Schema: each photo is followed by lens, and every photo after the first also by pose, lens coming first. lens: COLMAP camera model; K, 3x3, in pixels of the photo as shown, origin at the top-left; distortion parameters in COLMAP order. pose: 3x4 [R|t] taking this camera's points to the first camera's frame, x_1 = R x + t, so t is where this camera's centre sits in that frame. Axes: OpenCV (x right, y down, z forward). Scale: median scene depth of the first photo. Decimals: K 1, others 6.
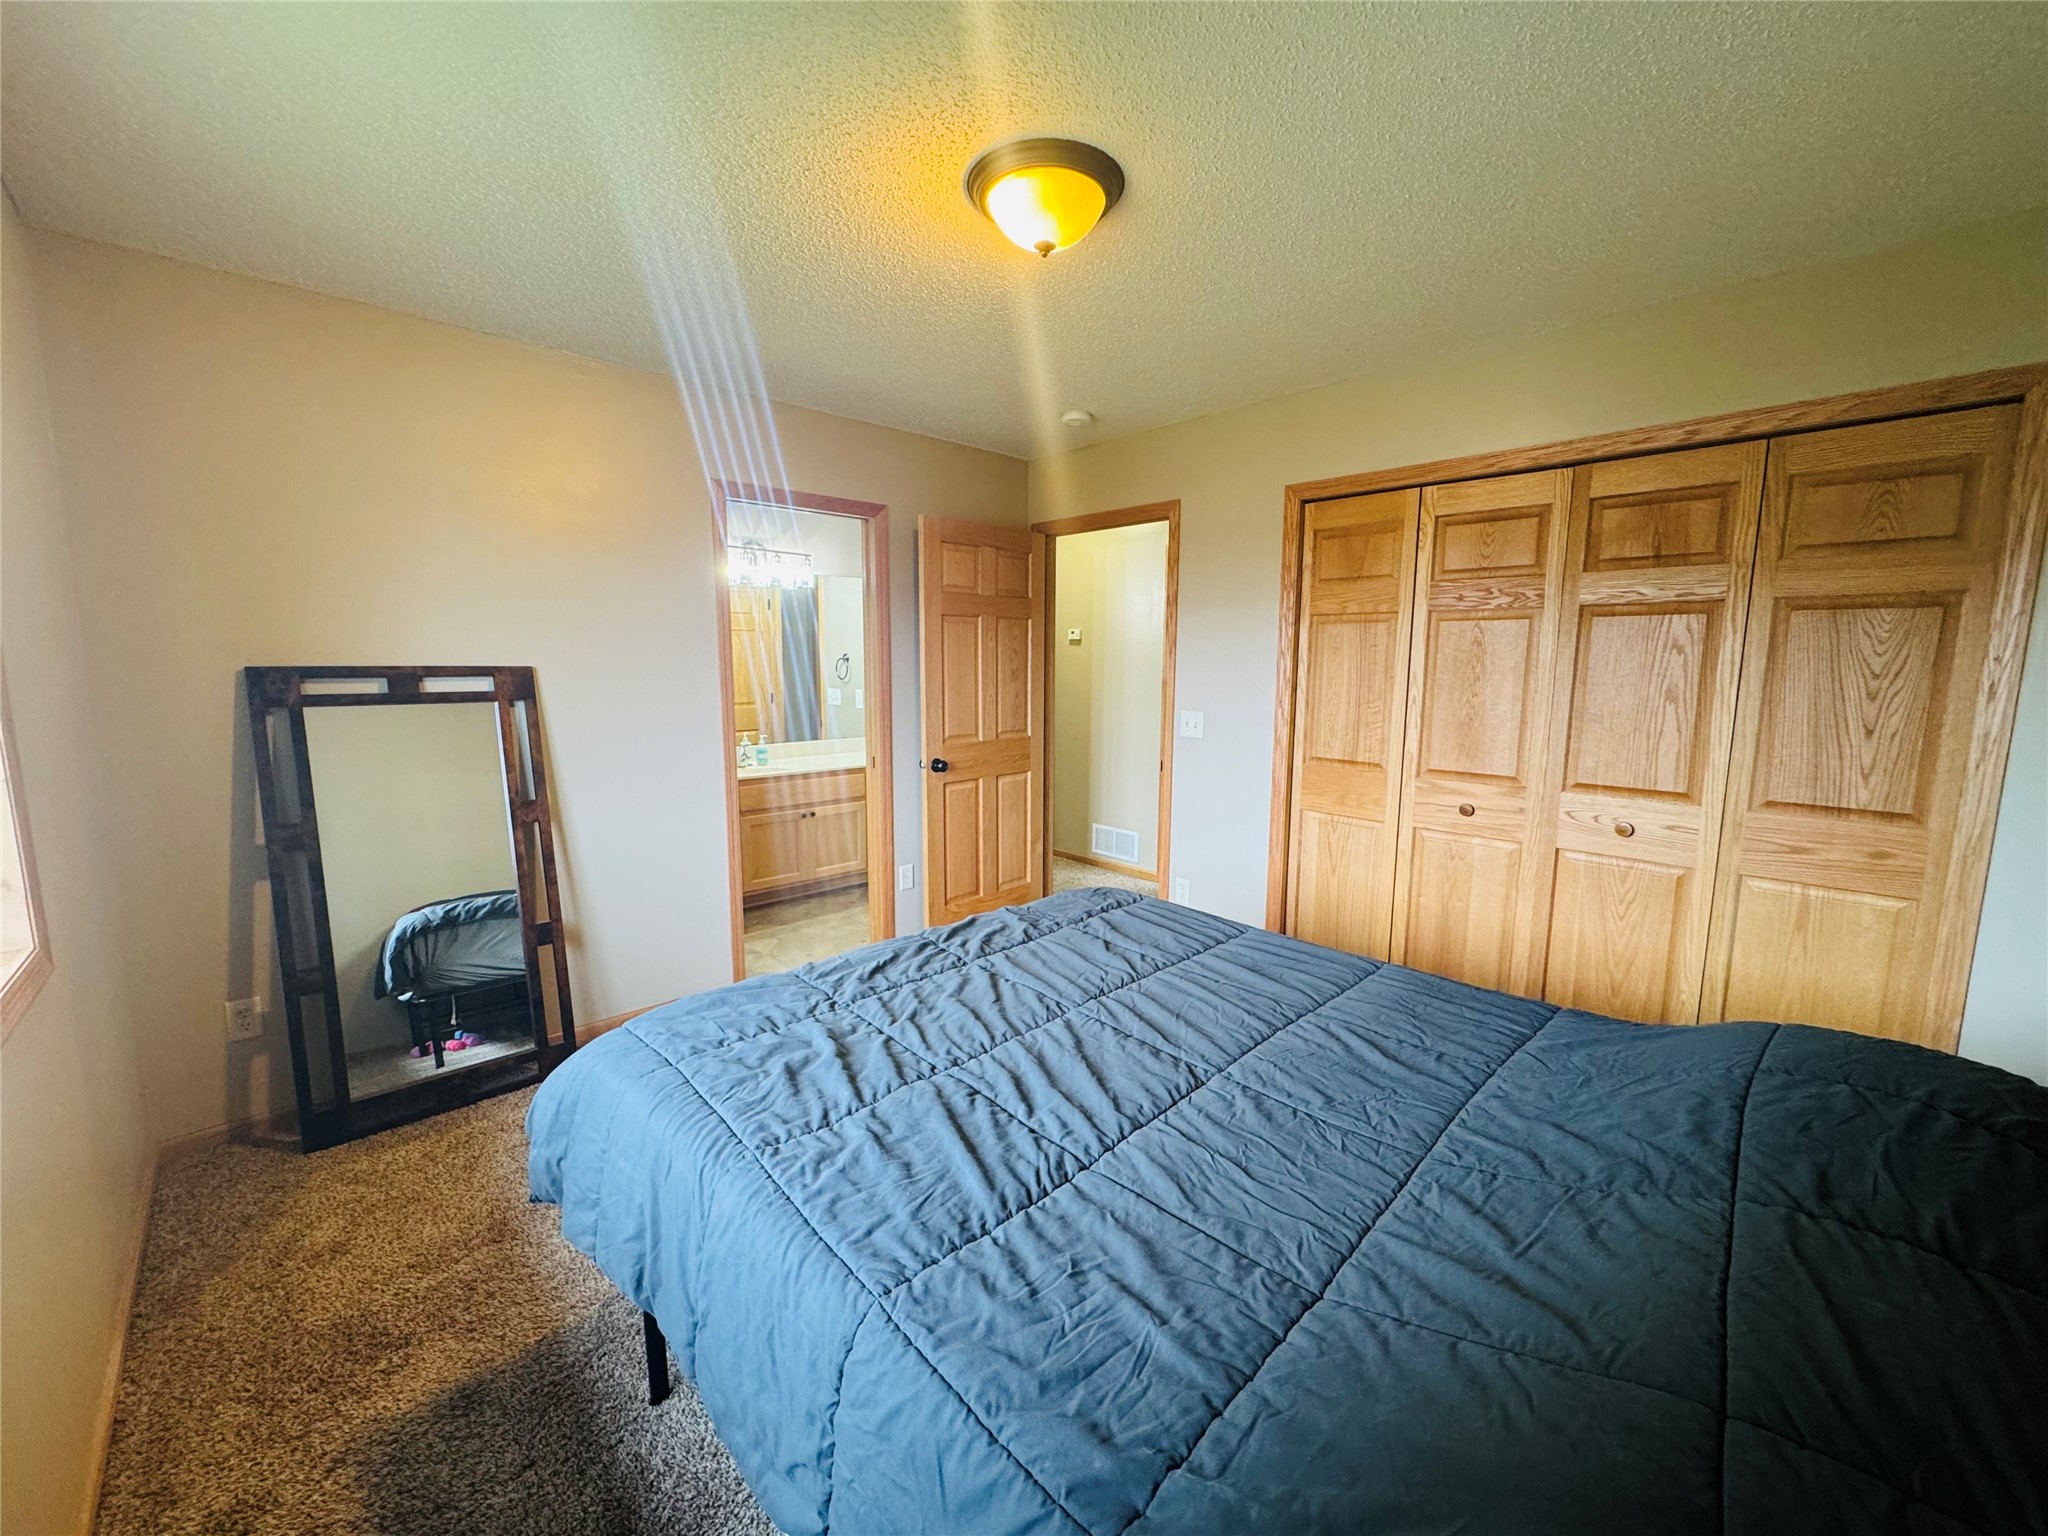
lens RADIAL K [[809.0, 0, 1020.0], [0, 809.0, 763.4], [0, 0, 1]] dist [-0.002440, 0.000452]
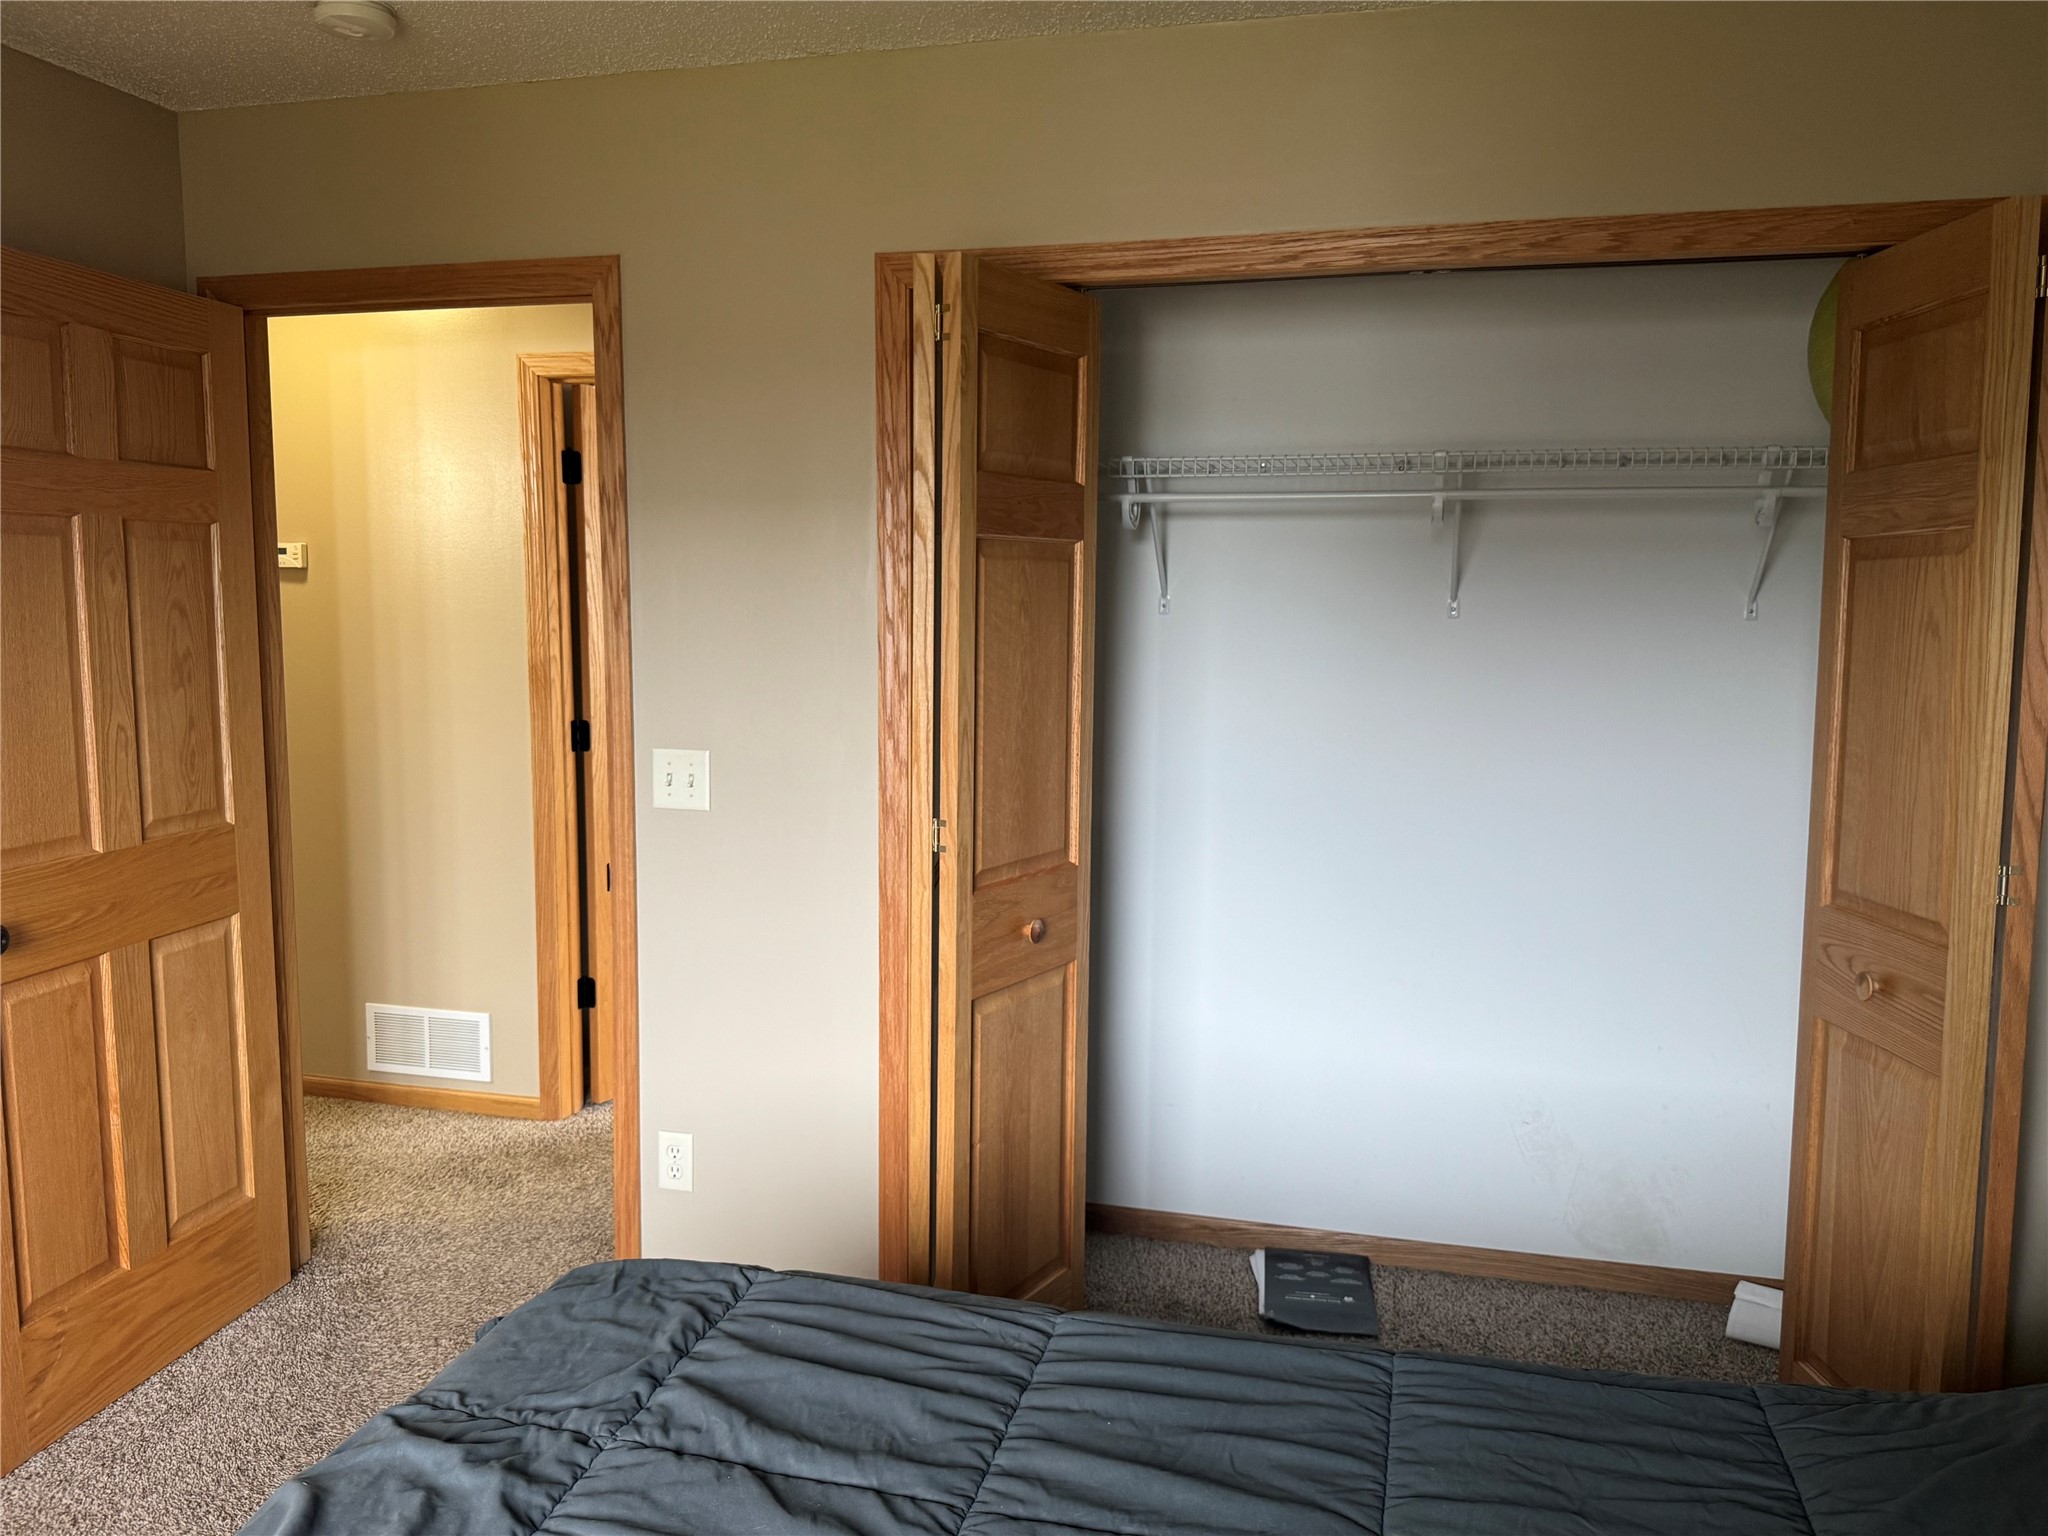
lens RADIAL K [[1562.9, 0, 1024.9], [0, 1562.9, 773.9], [0, 0, 1]] dist [0.005840, -0.010923]
pose [[0.842673, -0.061143, 0.534943, -0.080243], [0.066970, 0.997718, 0.008543, -0.046695], [-0.534244, 0.028626, 0.844845, 0.196771]]
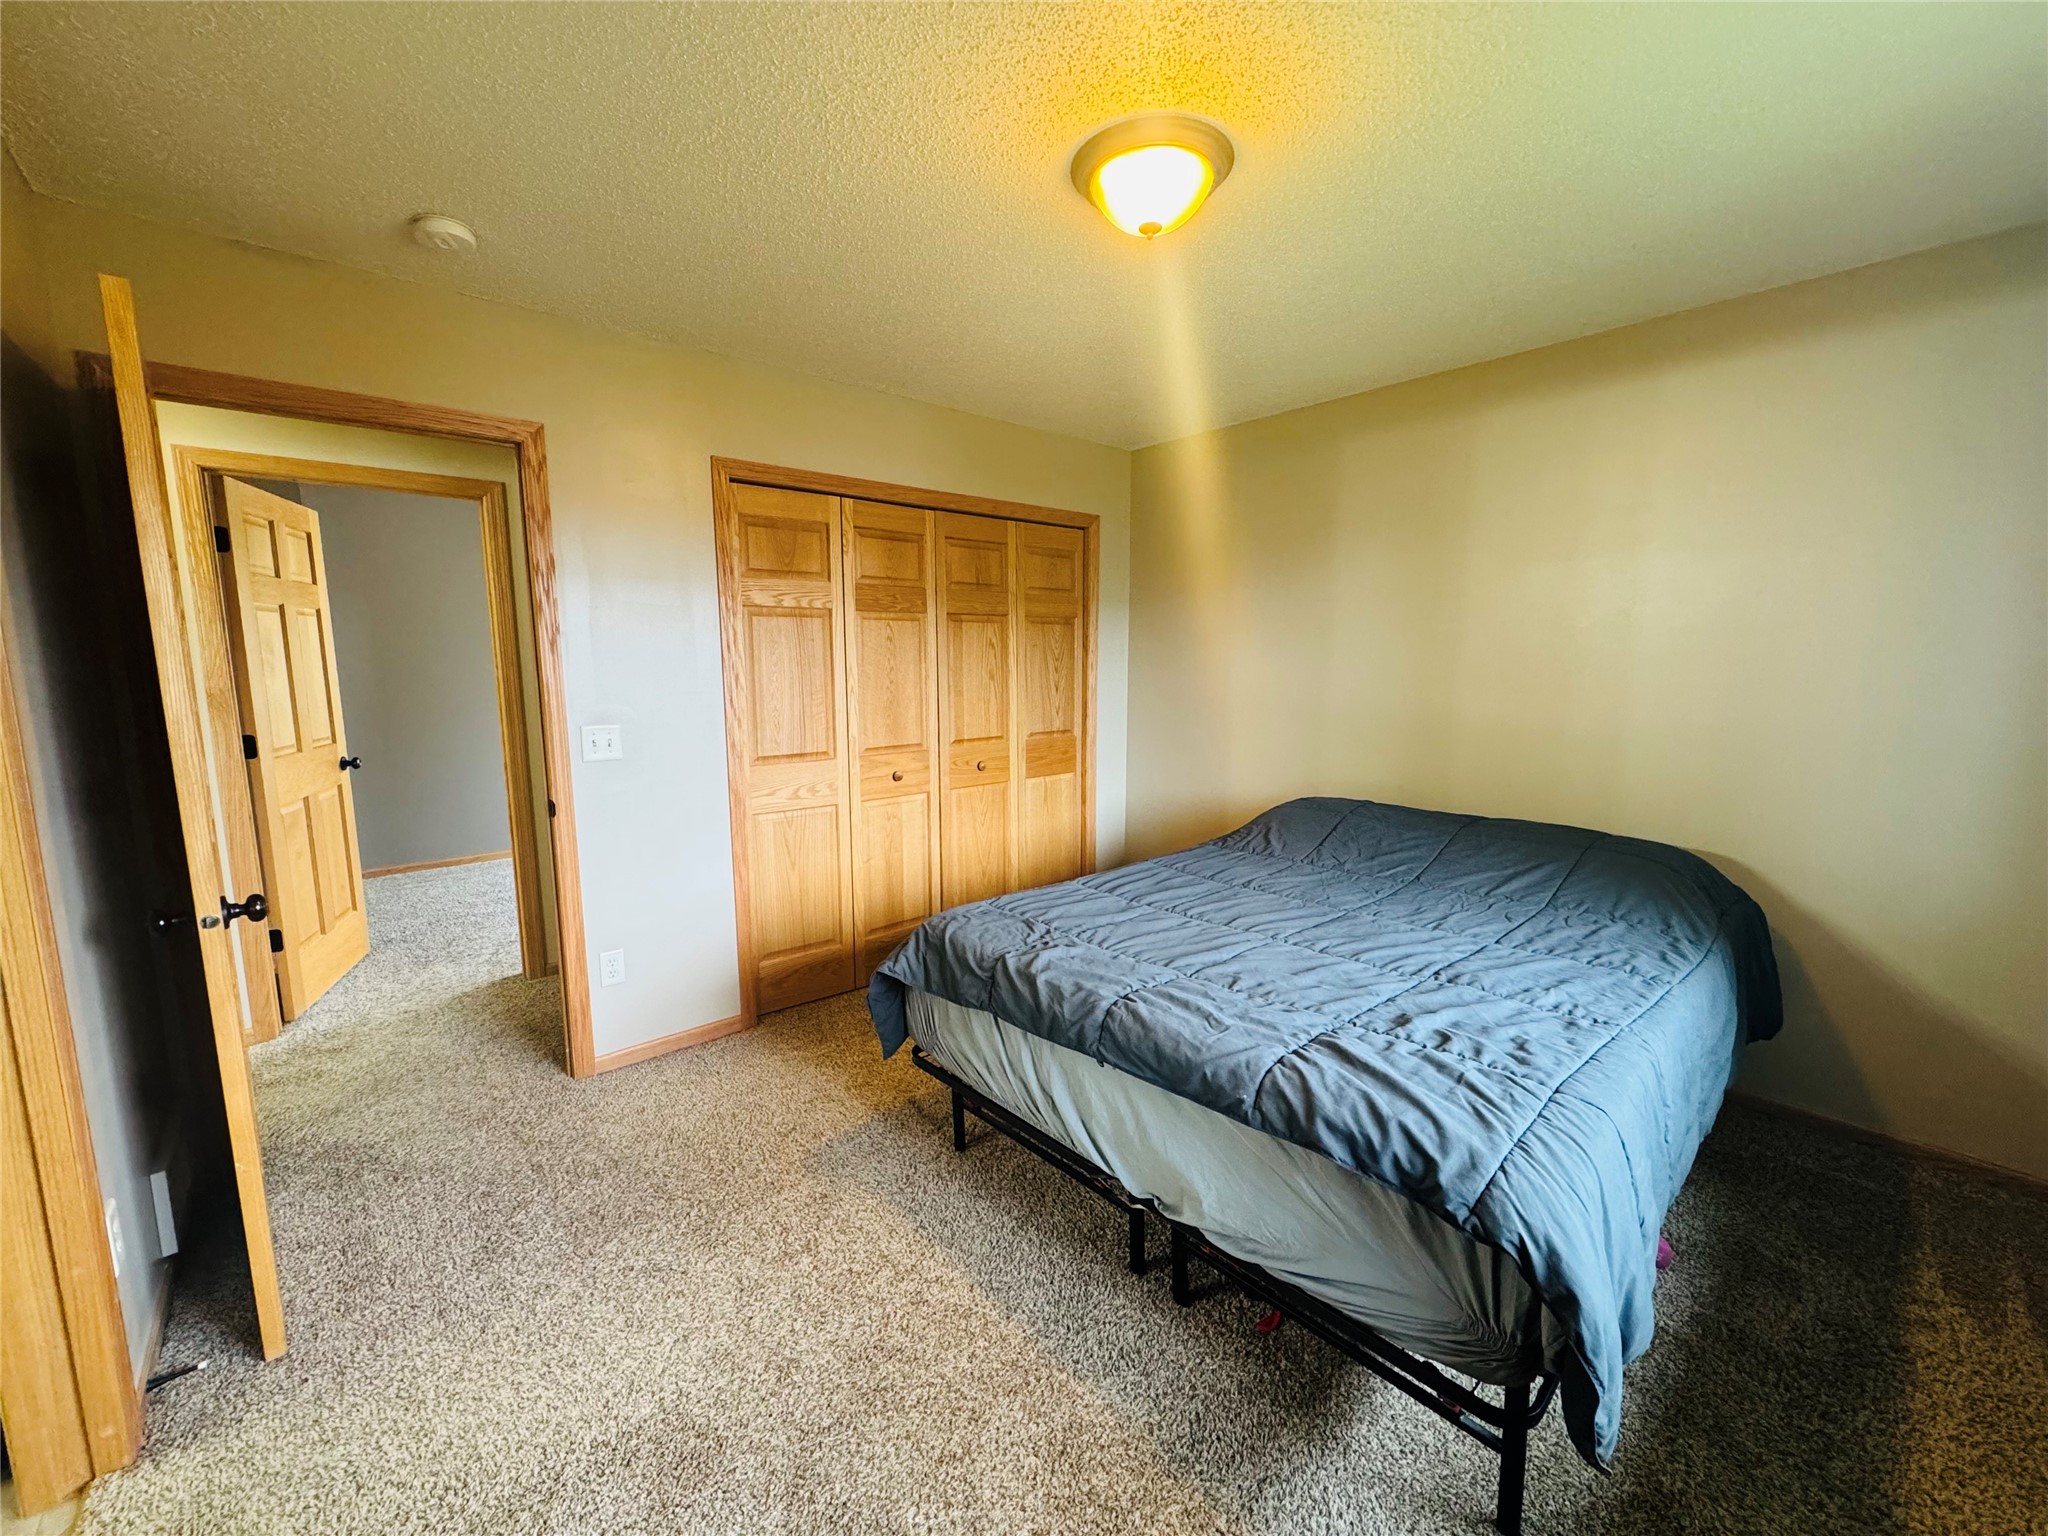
lens RADIAL K [[809.0, 0, 1036.5], [0, 809.0, 764.0], [0, 0, 1]] dist [-0.002440, 0.000452]
pose [[0.031037, -0.139947, 0.989672, -0.511458], [0.133069, 0.981914, 0.134676, -0.076700], [-0.990621, 0.127515, 0.049099, 0.579261]]
